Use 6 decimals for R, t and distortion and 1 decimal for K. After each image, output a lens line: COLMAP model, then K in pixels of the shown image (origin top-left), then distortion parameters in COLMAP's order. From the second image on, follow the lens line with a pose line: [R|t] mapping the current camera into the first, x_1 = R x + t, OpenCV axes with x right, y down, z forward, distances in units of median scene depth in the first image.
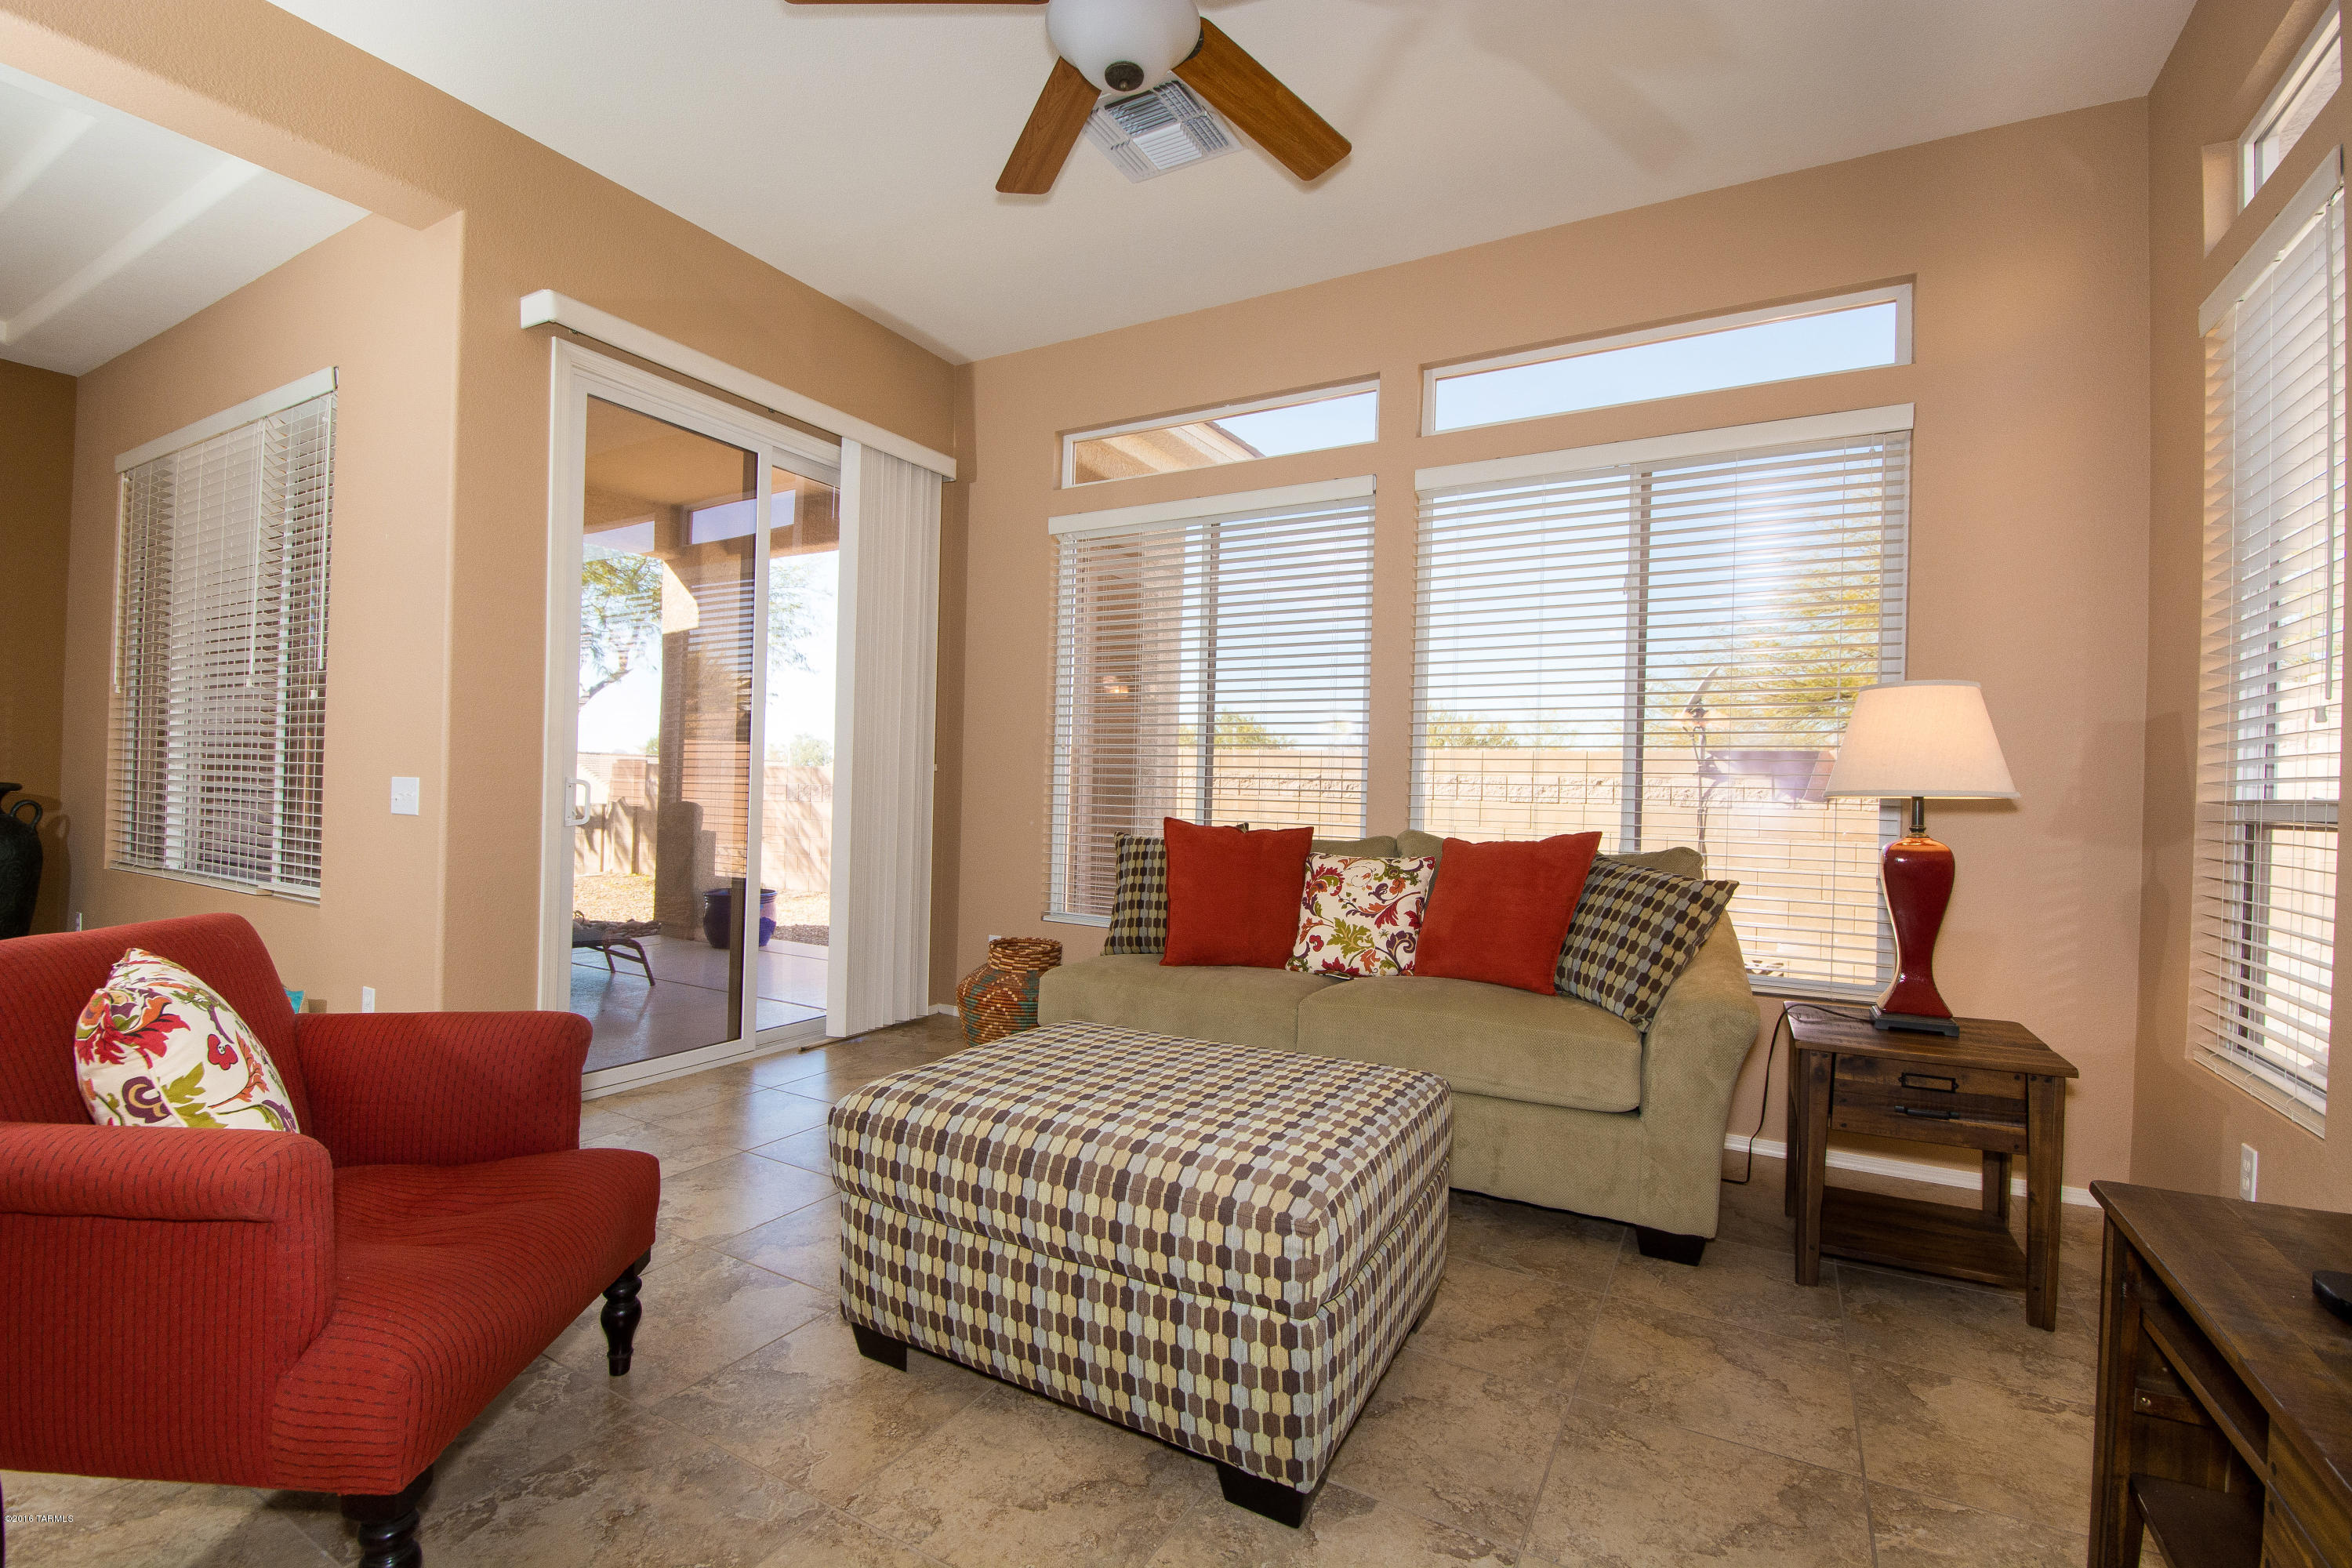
lens RADIAL K [[1034.3, 0, 1169.6], [0, 1034.3, 791.6], [0, 0, 1]] dist [-0.008868, -0.001206]
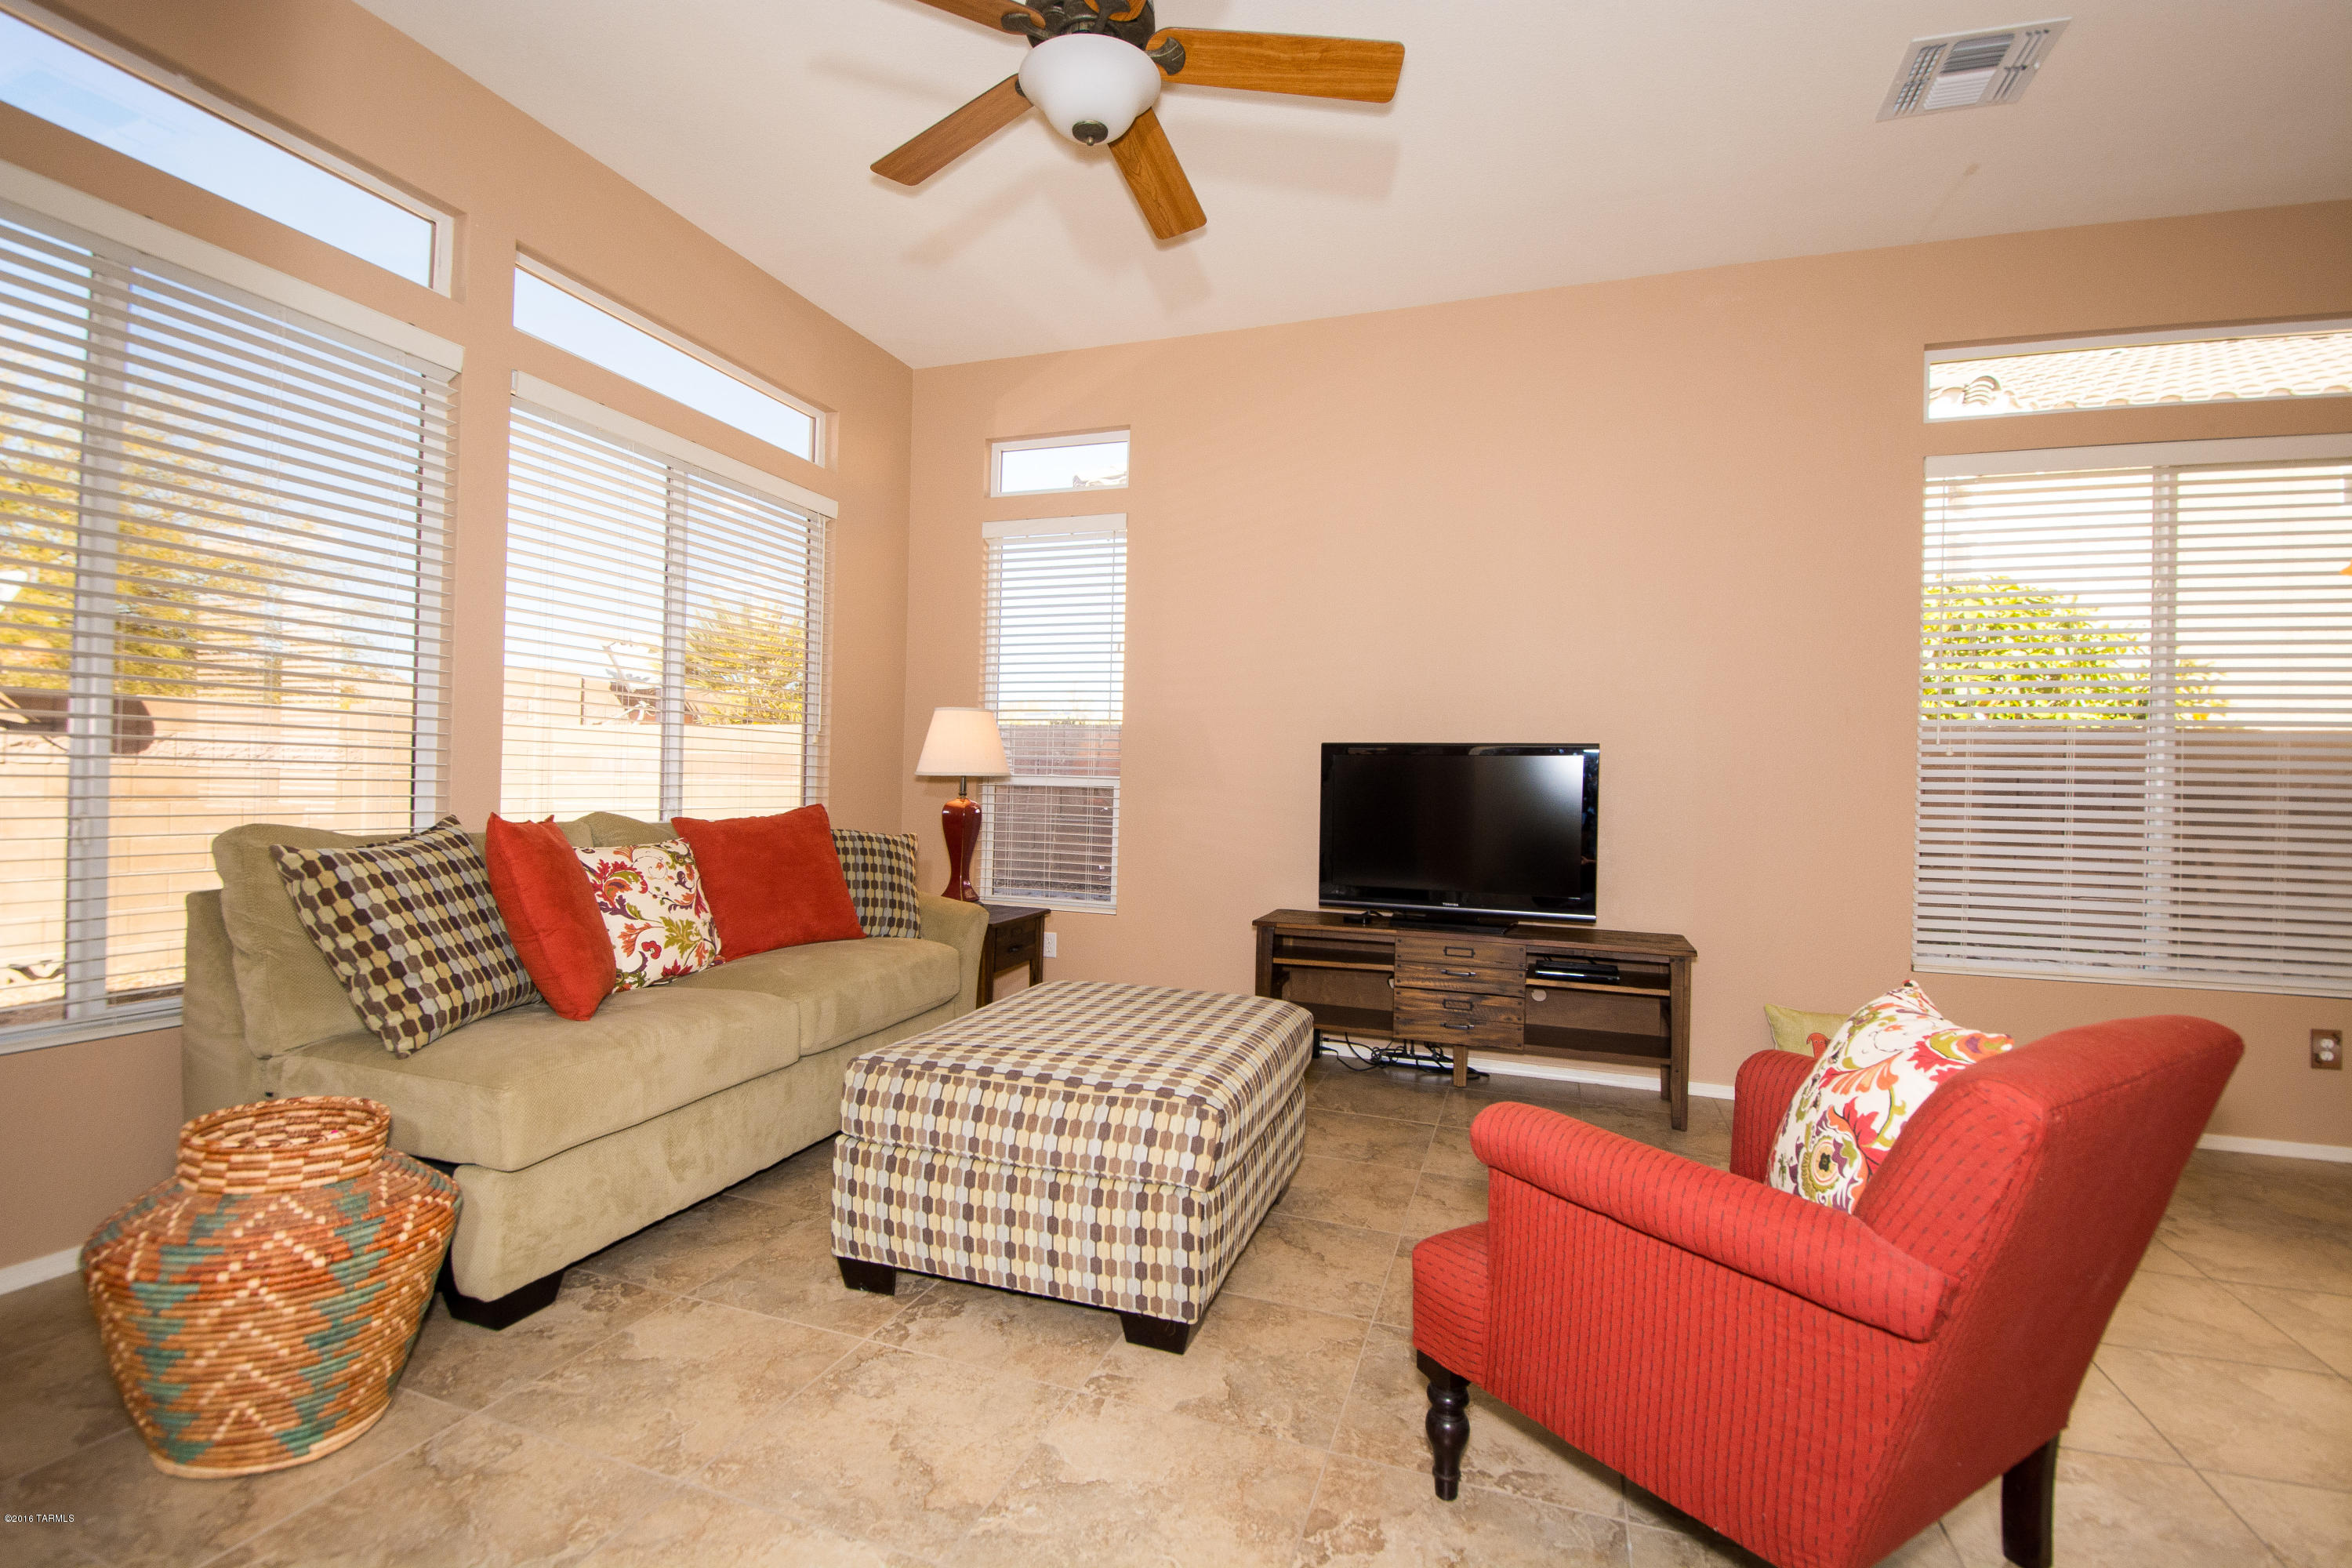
lens RADIAL K [[1034.3, 0, 1184.7], [0, 1034.3, 789.4], [0, 0, 1]] dist [-0.008868, -0.001206]
pose [[-0.187188, -0.028206, 0.981919, -0.779803], [-0.023122, 0.999437, 0.024301, -0.016404], [-0.982052, -0.018155, -0.187735, 0.741241]]
